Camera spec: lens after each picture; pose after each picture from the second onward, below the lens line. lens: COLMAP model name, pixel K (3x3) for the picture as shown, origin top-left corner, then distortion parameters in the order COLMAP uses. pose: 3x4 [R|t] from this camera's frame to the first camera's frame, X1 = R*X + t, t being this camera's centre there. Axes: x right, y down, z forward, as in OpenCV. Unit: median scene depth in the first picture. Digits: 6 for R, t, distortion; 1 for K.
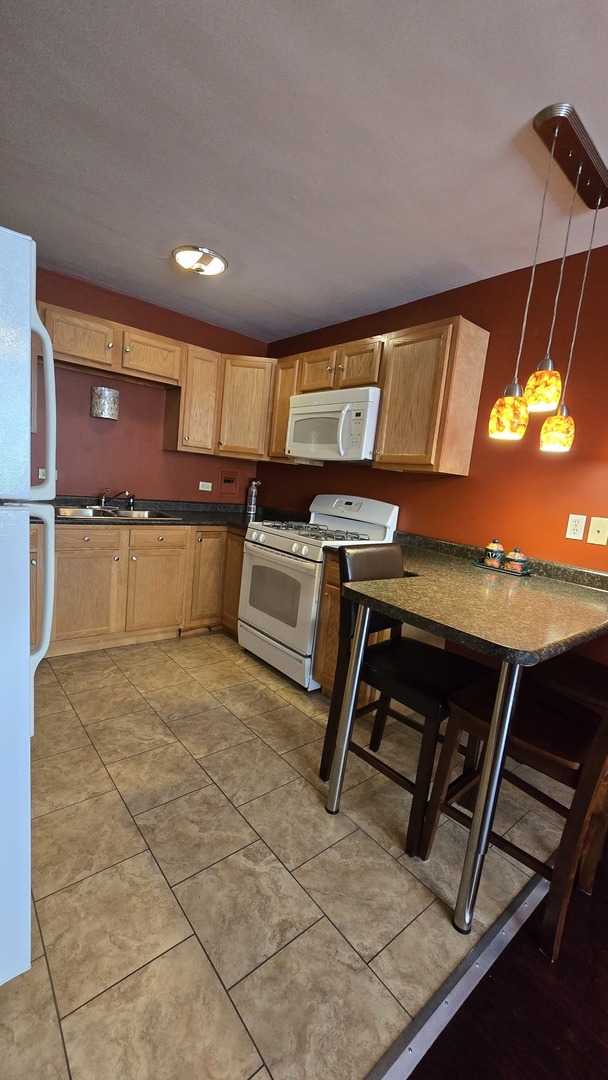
lens RADIAL K [[442.2, 0, 299.2], [0, 442.2, 545.8], [0, 0, 1]] dist [-0.000422, 0.004689]
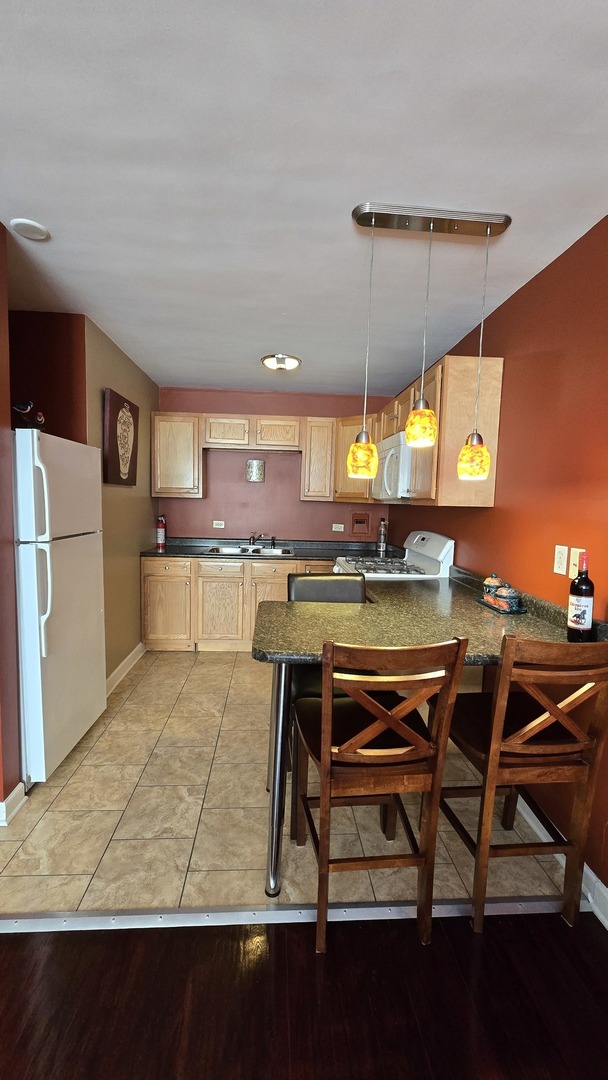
lens RADIAL K [[439.8, 0, 298.4], [0, 439.8, 545.4], [0, 0, 1]] dist [0.000068, -0.000292]
pose [[0.807151, -0.016337, -0.590118, 0.566615], [-0.037995, 0.996107, -0.079546, 0.013155], [0.589120, 0.086627, 0.803388, 0.007483]]
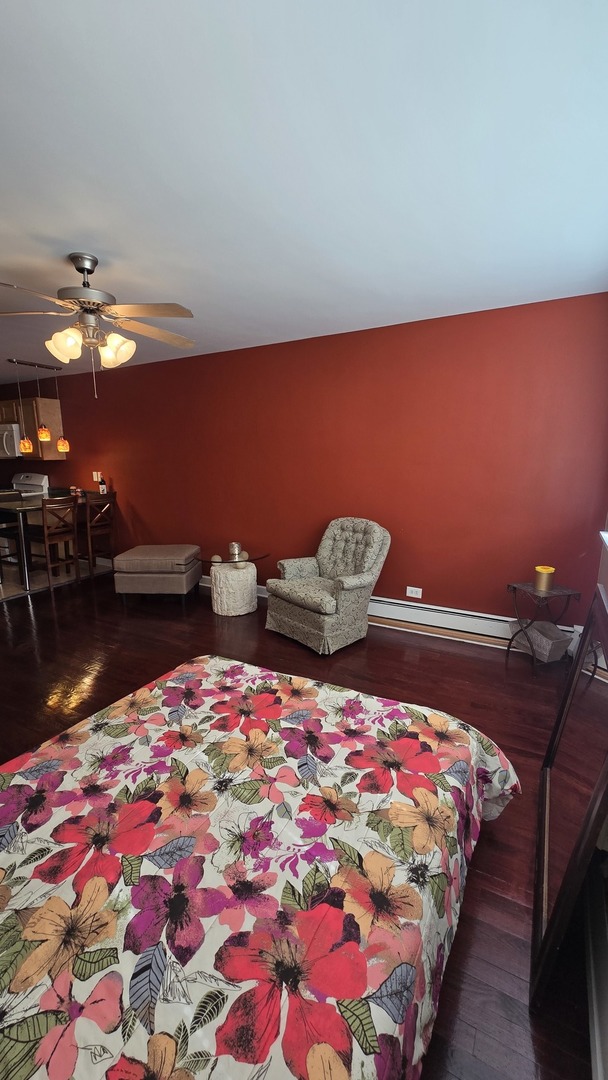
lens RADIAL K [[442.2, 0, 299.2], [0, 442.2, 545.8], [0, 0, 1]] dist [-0.000422, 0.004689]
pose [[0.932389, -0.165533, 0.321325, 0.670278], [0.141559, 0.985189, 0.096765, 0.230671], [-0.332583, -0.044737, 0.942012, -1.577312]]
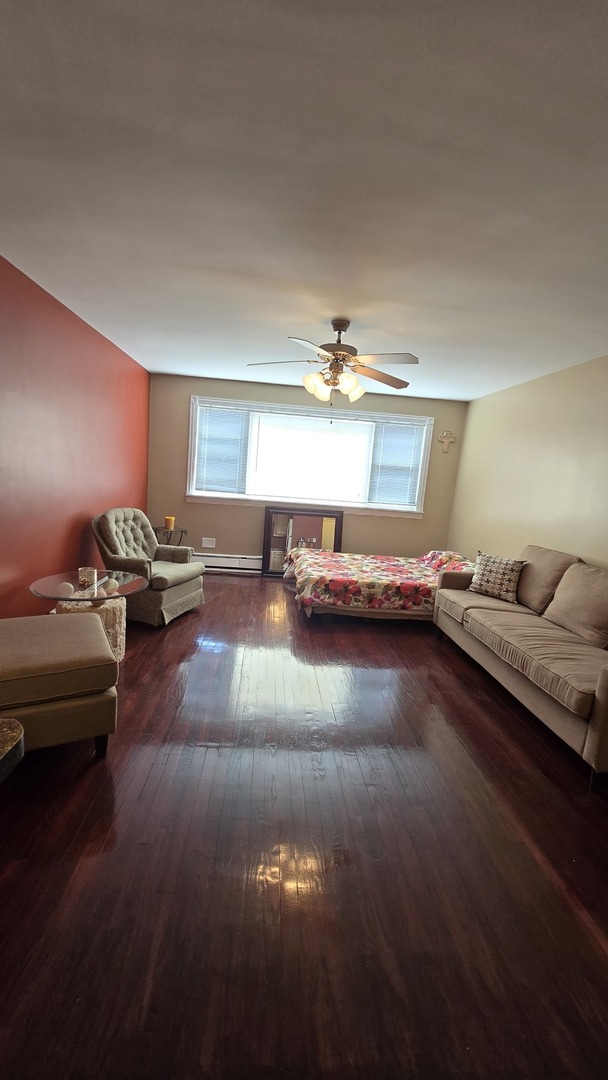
lens RADIAL K [[439.8, 0, 298.4], [0, 439.8, 545.4], [0, 0, 1]] dist [0.000068, -0.000292]
pose [[-0.795169, -0.251541, 0.551754, -0.063206], [-0.070711, 0.942160, 0.327620, -0.118727], [-0.602250, 0.221498, -0.766963, 0.506160]]
